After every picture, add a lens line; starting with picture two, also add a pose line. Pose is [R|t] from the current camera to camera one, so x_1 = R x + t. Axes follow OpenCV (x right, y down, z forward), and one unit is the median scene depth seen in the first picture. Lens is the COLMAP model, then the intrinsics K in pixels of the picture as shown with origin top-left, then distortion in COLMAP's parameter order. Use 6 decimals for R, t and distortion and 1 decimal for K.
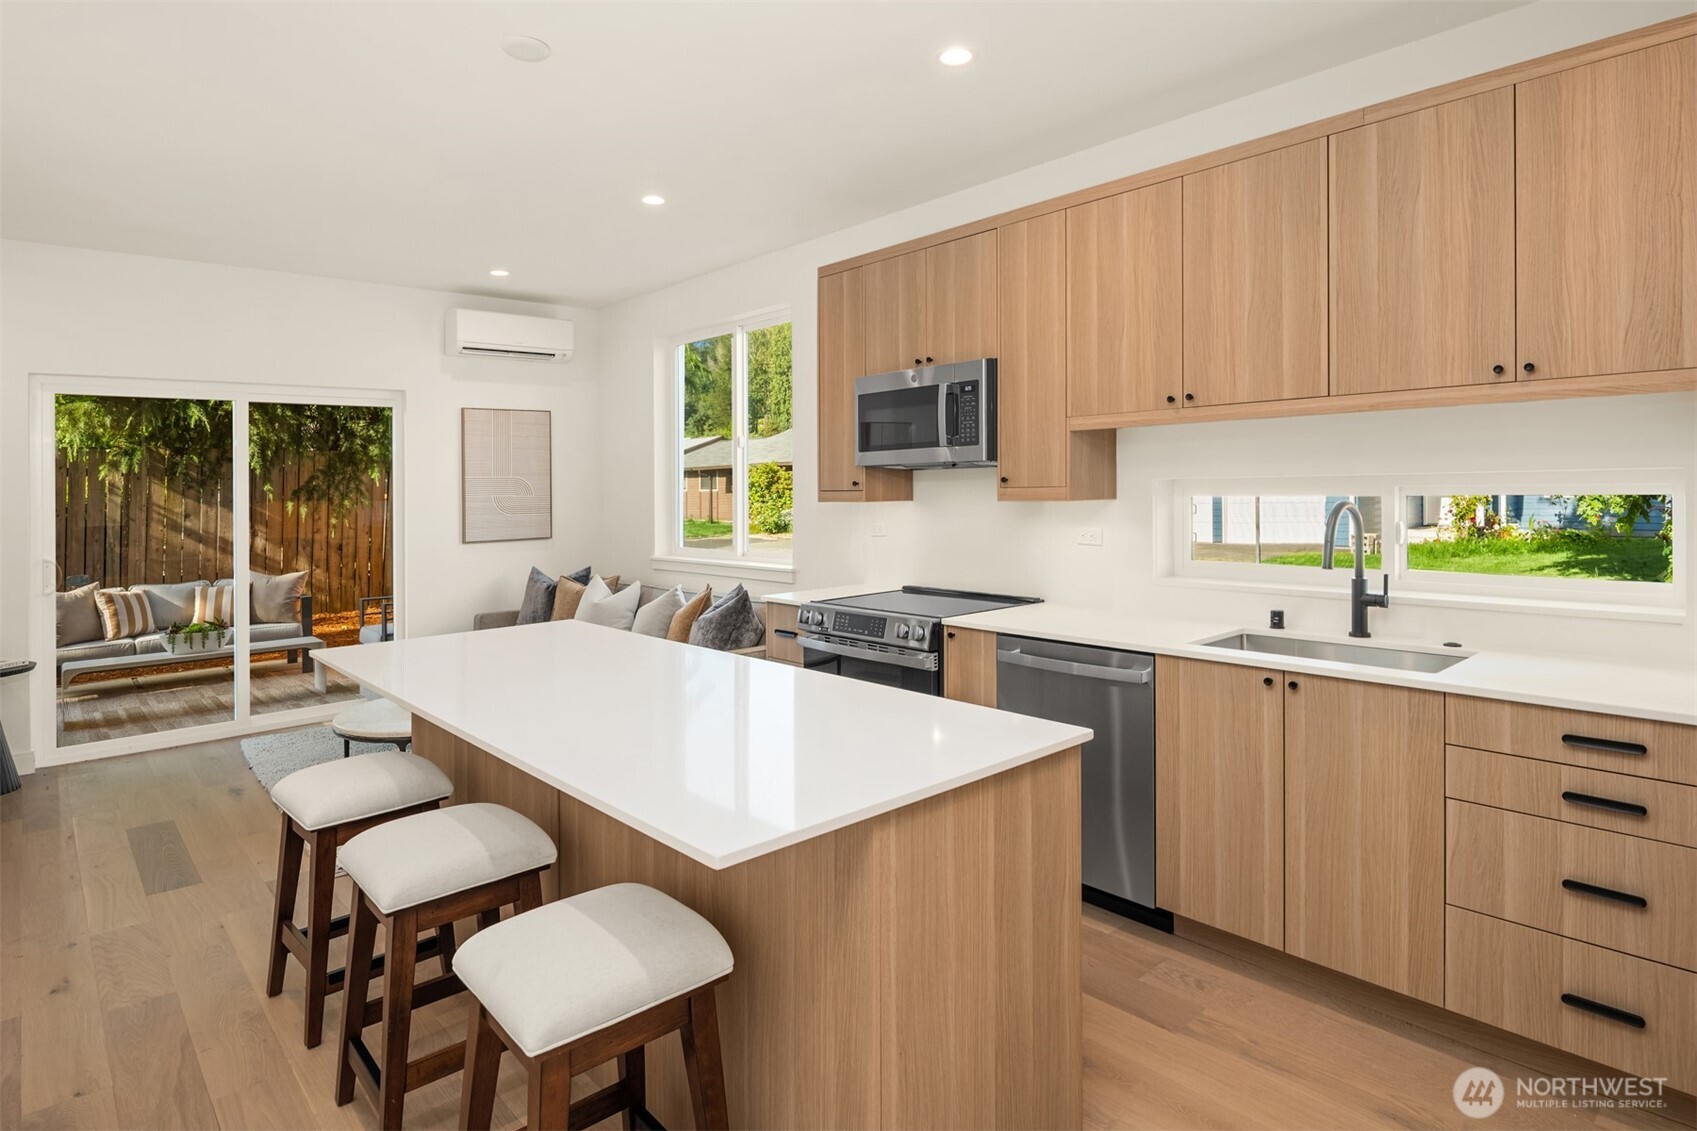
lens RADIAL K [[930.7, 0, 877.5], [0, 930.7, 475.7], [0, 0, 1]] dist [0.000196, -0.005470]
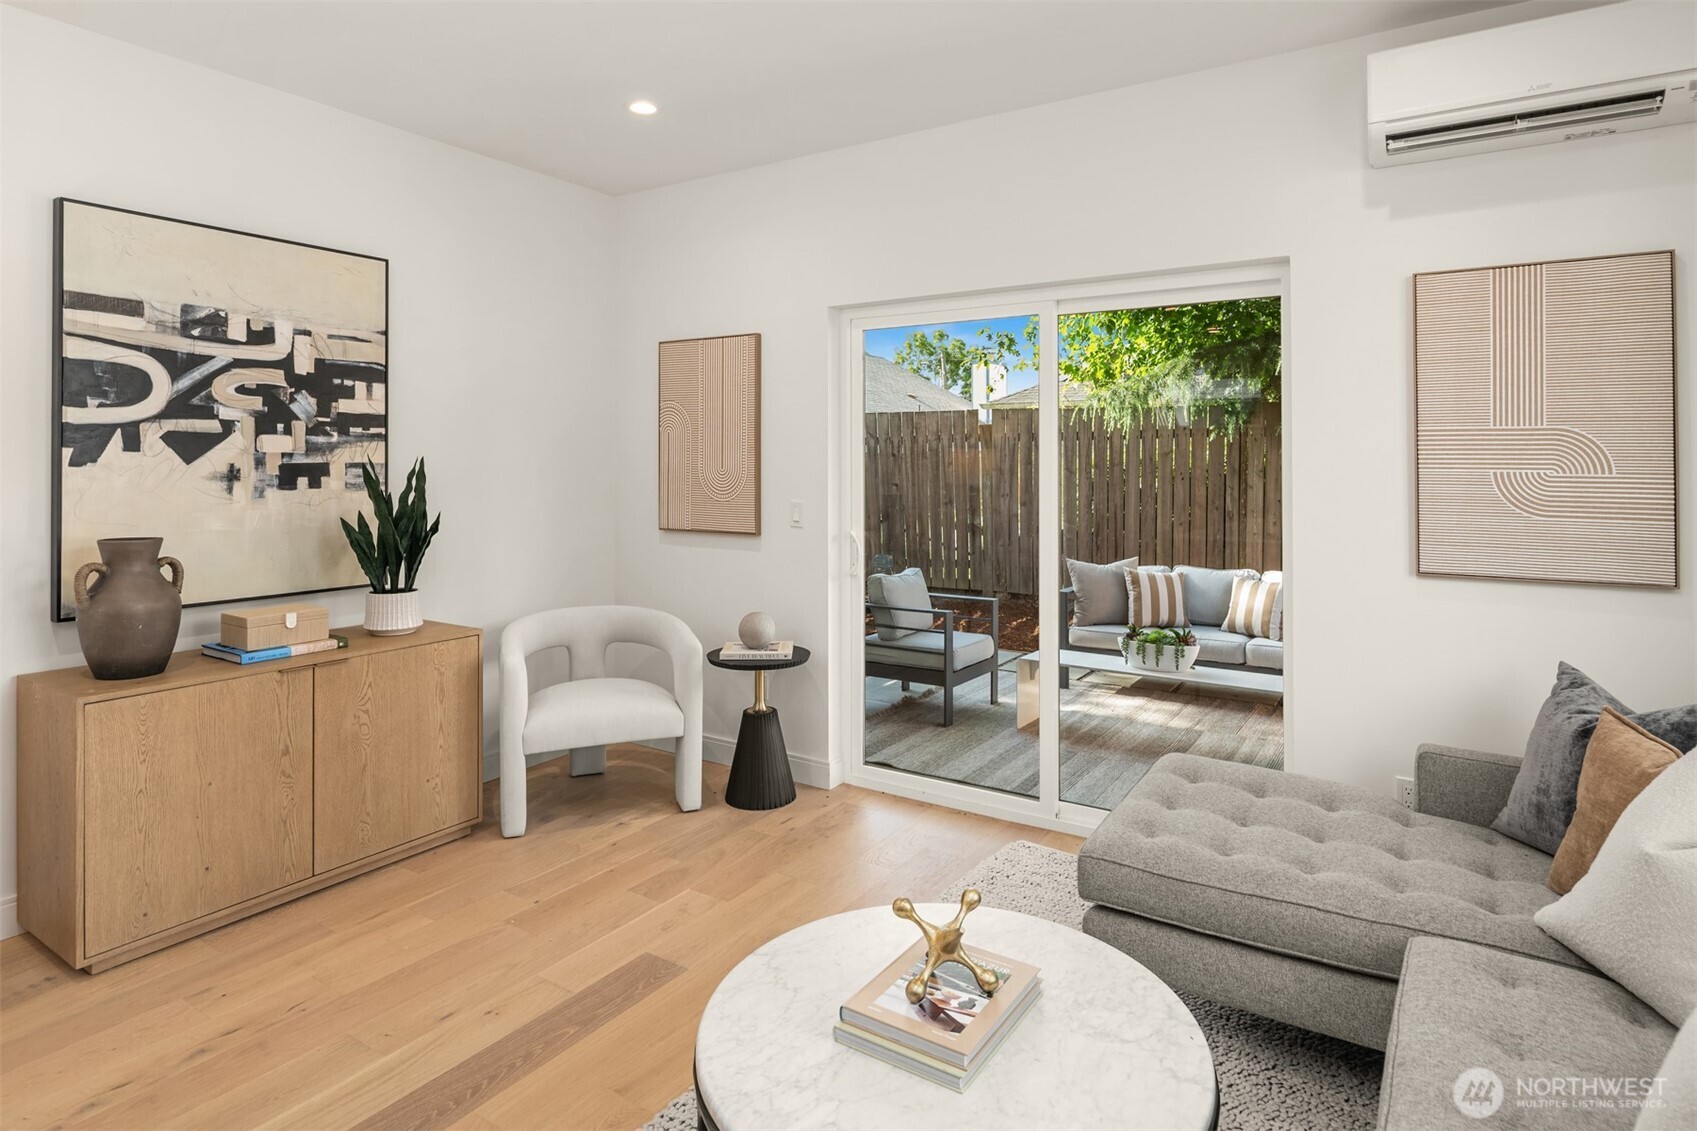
lens RADIAL K [[930.7, 0, 849.8], [0, 930.7, 451.2], [0, 0, 1]] dist [0.000196, -0.005470]
pose [[0.254367, 0.009369, -0.967062, -0.077775], [0.000434, 0.999952, 0.009802, 0.007582], [0.967108, -0.002913, 0.254350, 0.613160]]
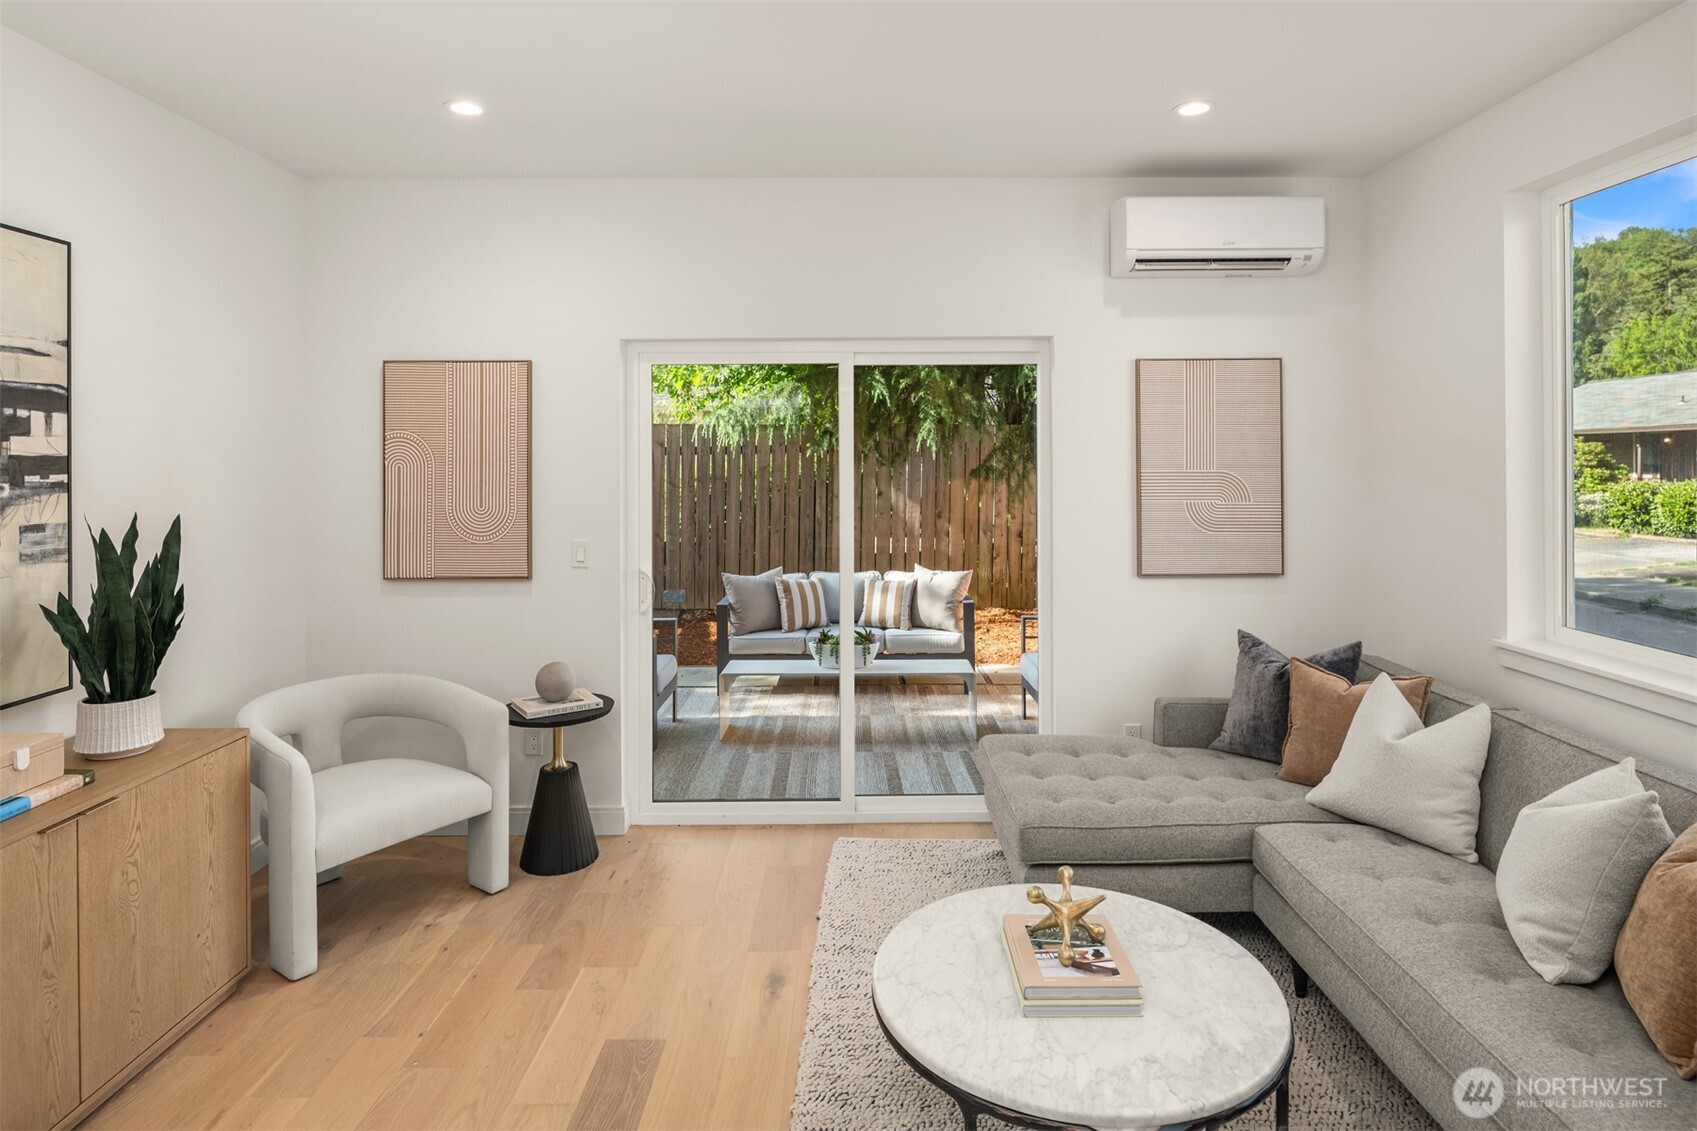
lens RADIAL K [[930.7, 0, 862.2], [0, 930.7, 447.1], [0, 0, 1]] dist [0.000196, -0.005470]
pose [[0.742318, 0.005872, -0.670022, -0.162224], [-0.002867, 0.999980, 0.005588, -0.017190], [0.670042, -0.002228, 0.742320, 0.407872]]
